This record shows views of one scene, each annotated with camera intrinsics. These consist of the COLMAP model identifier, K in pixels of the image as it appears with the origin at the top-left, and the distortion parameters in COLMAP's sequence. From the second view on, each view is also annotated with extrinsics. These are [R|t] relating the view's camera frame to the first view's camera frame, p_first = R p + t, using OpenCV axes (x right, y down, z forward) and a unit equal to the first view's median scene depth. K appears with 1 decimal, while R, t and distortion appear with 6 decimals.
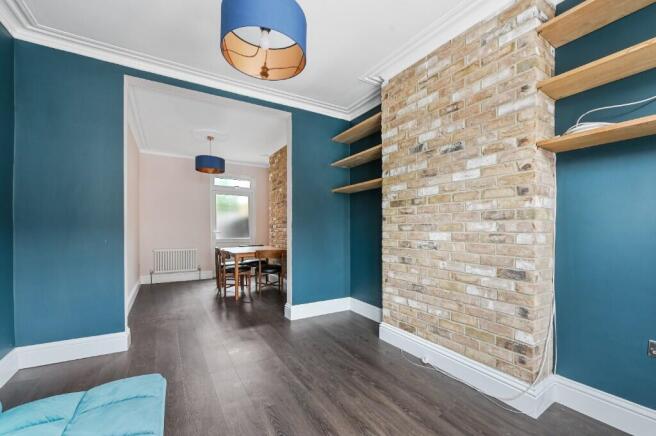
lens RADIAL K [[273.4, 0, 329.8], [0, 273.4, 233.0], [0, 0, 1]] dist [0.000334, -0.000212]
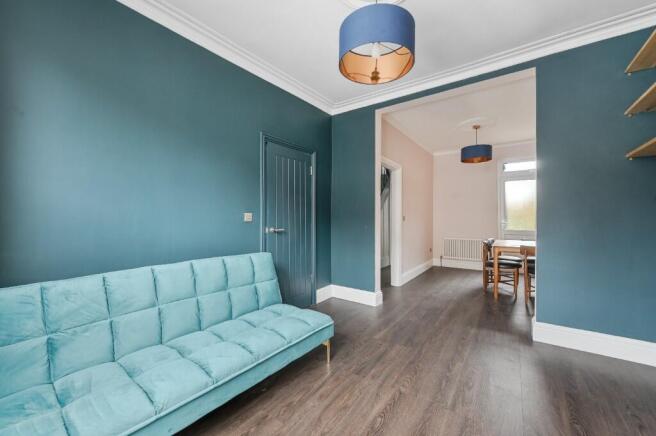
lens RADIAL K [[265.5, 0, 327.1], [0, 265.5, 221.1], [0, 0, 1]] dist [-0.022034, -0.000097]
pose [[0.381881, 0.006690, -0.924187, 0.311744], [-0.015924, 0.999873, 0.000658, -0.001529], [0.924074, 0.014465, 0.381939, 0.195516]]
